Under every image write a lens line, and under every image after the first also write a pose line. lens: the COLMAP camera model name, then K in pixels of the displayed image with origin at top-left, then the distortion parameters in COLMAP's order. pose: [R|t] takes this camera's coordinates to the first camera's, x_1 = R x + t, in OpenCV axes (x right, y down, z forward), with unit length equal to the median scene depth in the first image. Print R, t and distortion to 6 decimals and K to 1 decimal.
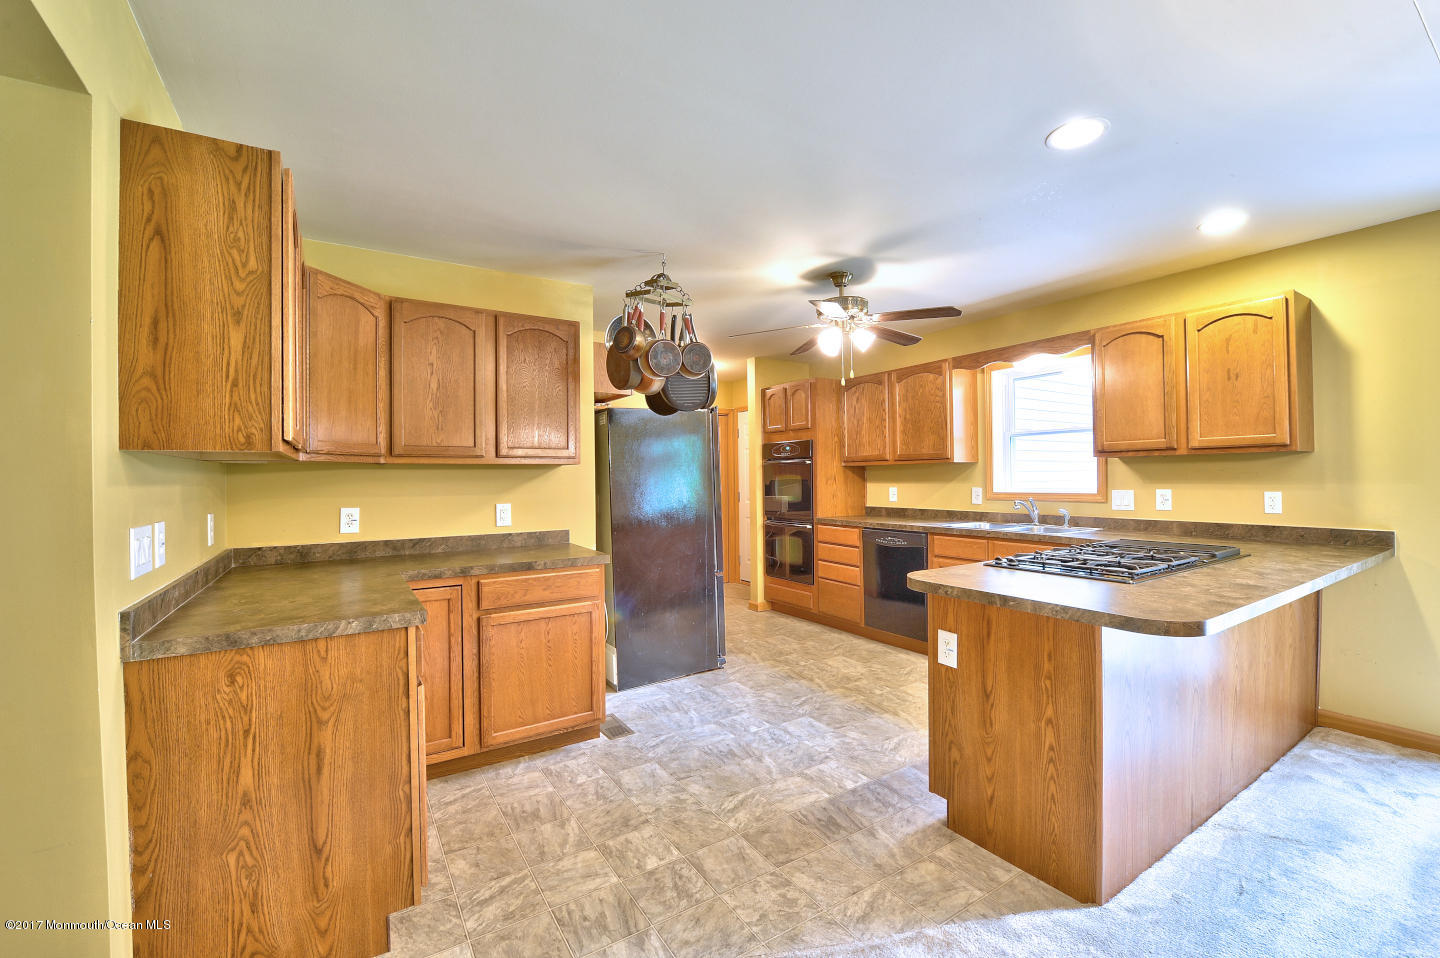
lens RADIAL K [[594.6, 0, 720.0], [0, 594.6, 477.1], [0, 0, 1]] dist [-0.016533, -0.000371]
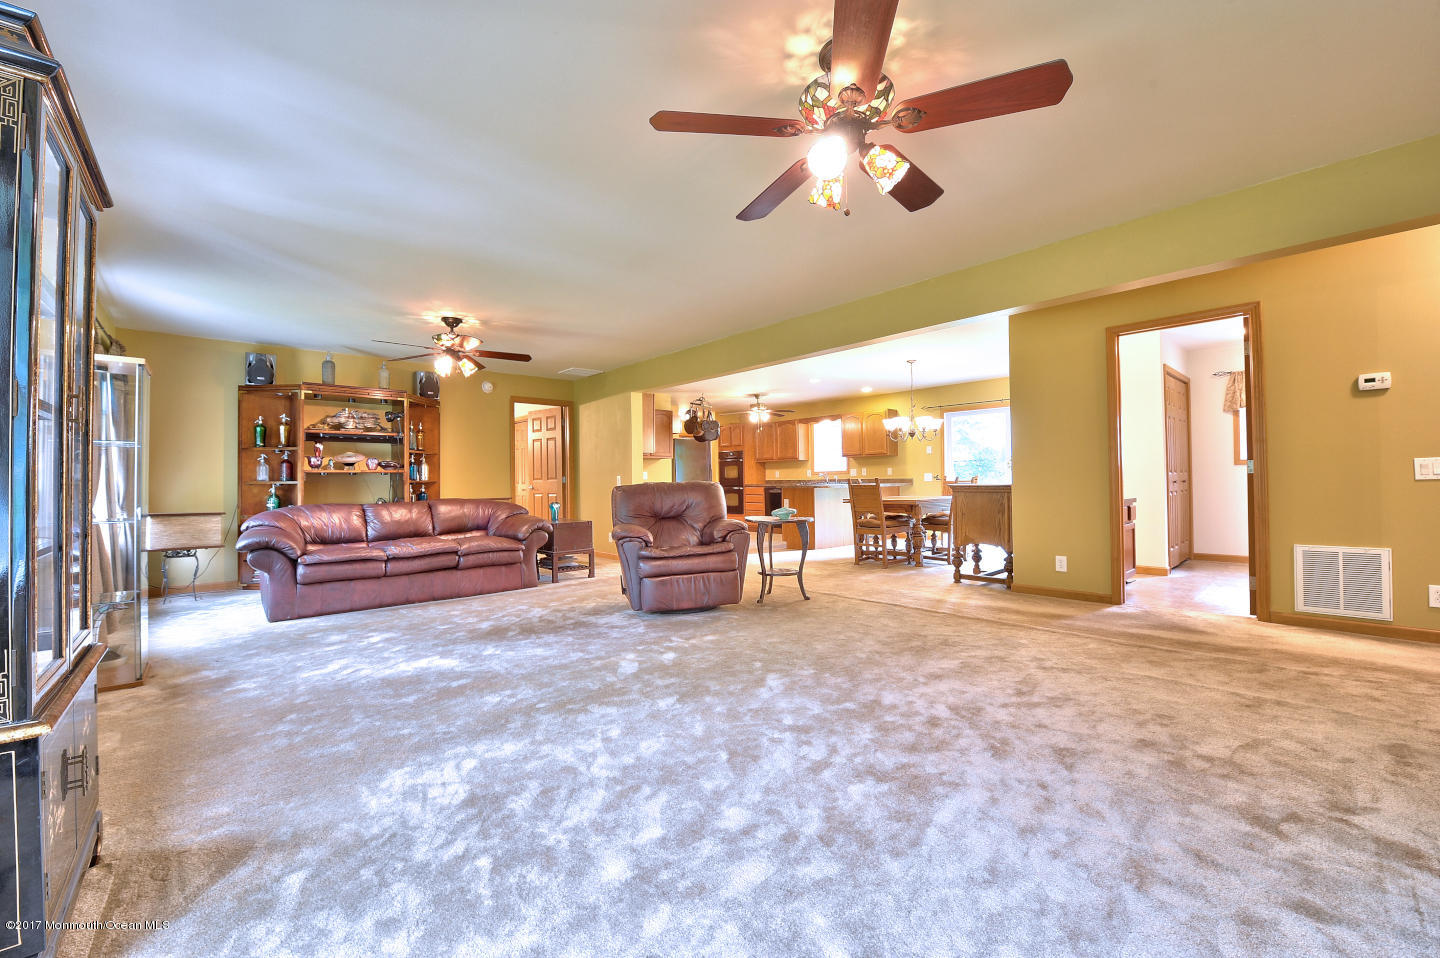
lens RADIAL K [[571.5, 0, 722.8], [0, 571.5, 475.8], [0, 0, 1]] dist [-0.017376, -0.001336]
pose [[0.985704, 0.001292, 0.168483, -0.505039], [0.000998, 0.999908, -0.013508, 0.112013], [-0.168485, 0.013483, 0.985612, -2.004386]]
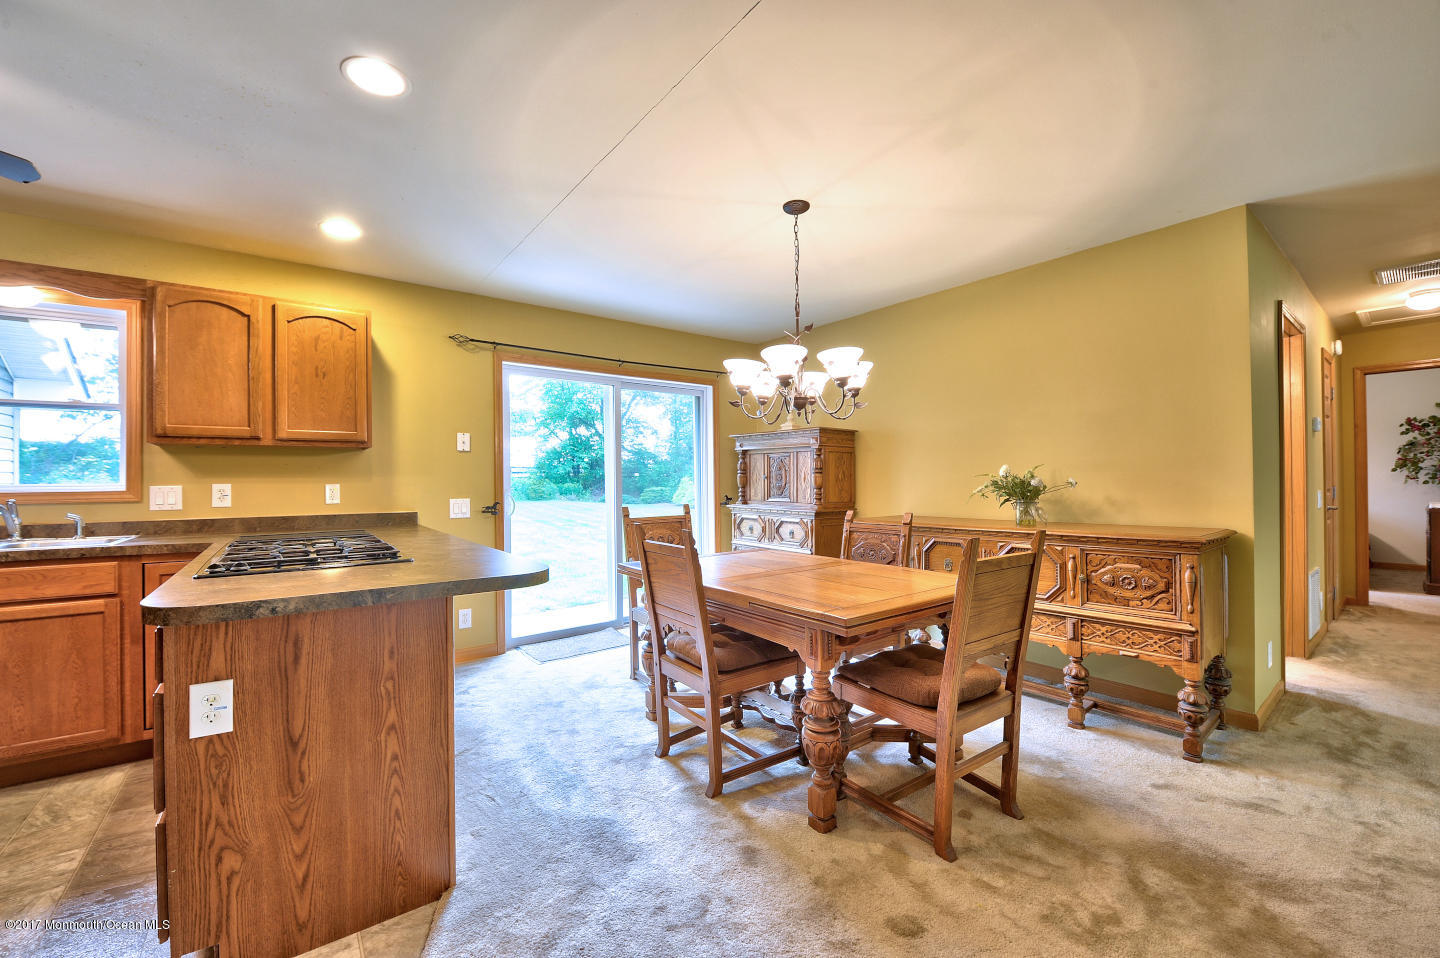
lens RADIAL K [[571.5, 0, 722.8], [0, 571.5, 475.8], [0, 0, 1]] dist [-0.017376, -0.001336]
pose [[-0.084704, 0.021356, 0.996177, -0.201047], [0.010800, 0.999731, -0.020514, 0.040221], [-0.996348, 0.009021, -0.084912, 0.362560]]
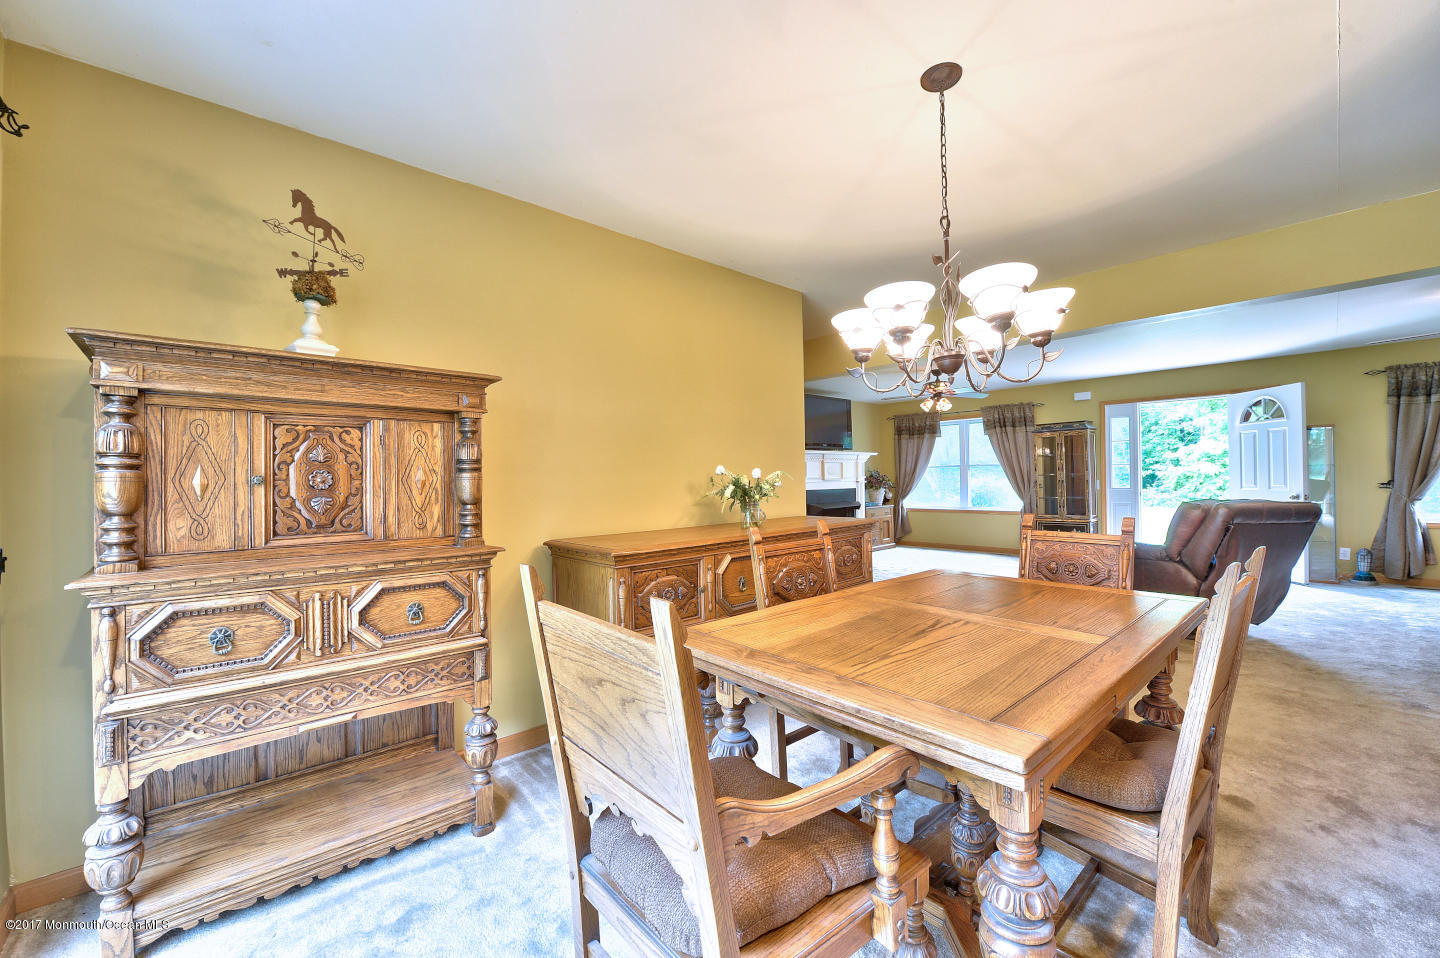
lens RADIAL K [[569.4, 0, 717.2], [0, 569.4, 478.4], [0, 0, 1]] dist [-0.024298, -0.000081]
pose [[-0.986144, 0.029150, -0.163313, 0.995886], [0.029421, 0.999567, 0.000765, 0.024626], [0.163265, -0.004051, -0.986574, 0.712032]]
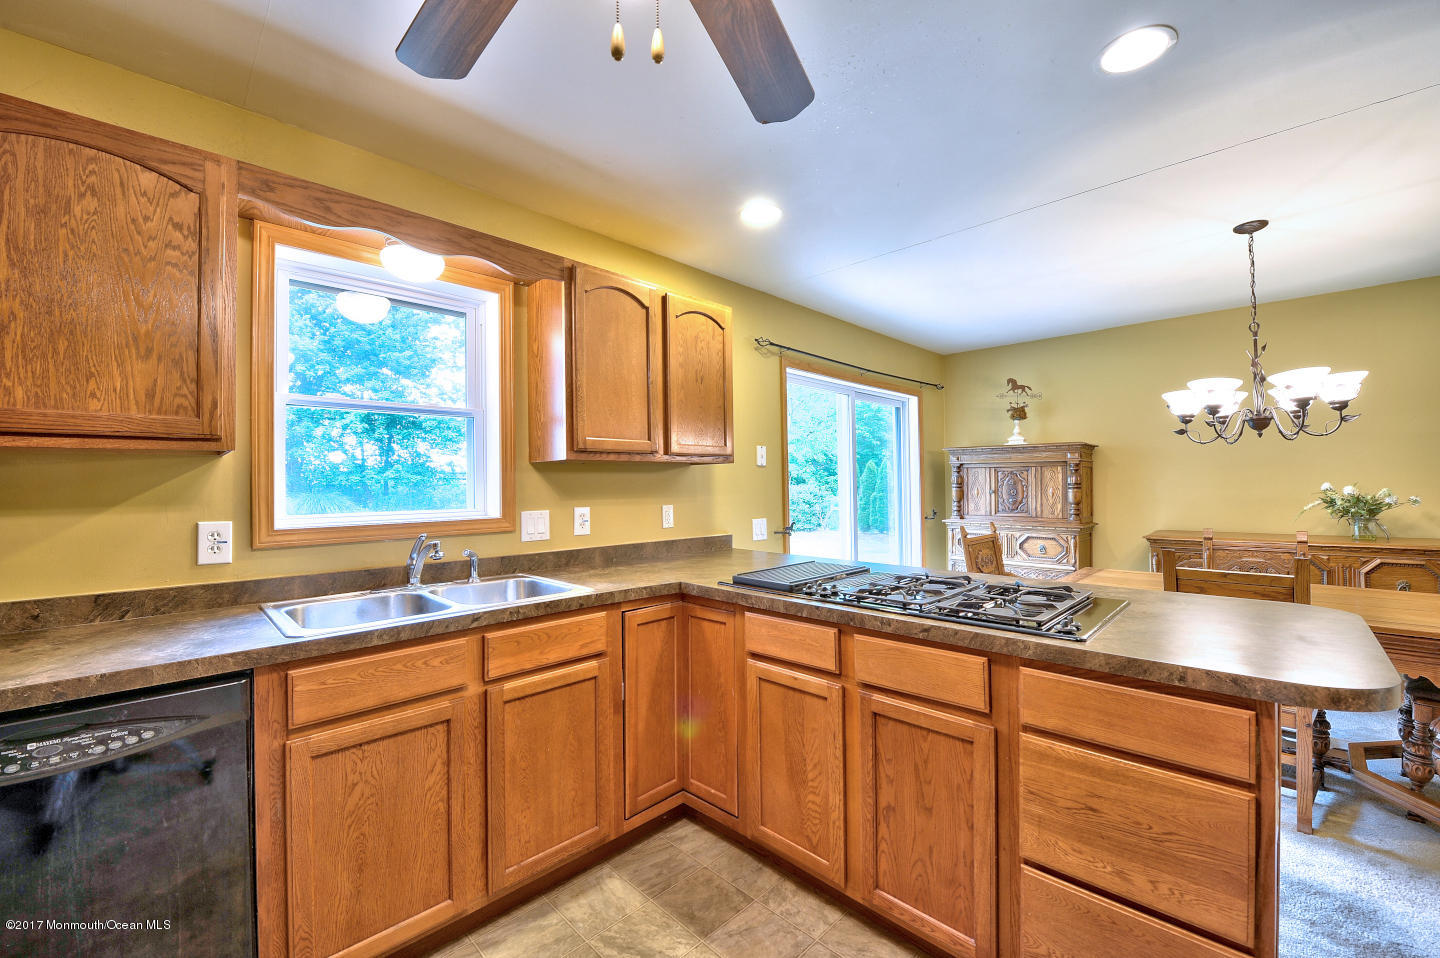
lens RADIAL K [[571.5, 0, 722.8], [0, 571.5, 475.8], [0, 0, 1]] dist [-0.017376, -0.001336]
pose [[-0.217857, 0.030952, 0.975490, 0.003305], [0.013982, 0.999493, -0.028591, 0.004725], [-0.975881, 0.007411, -0.218179, 1.154688]]
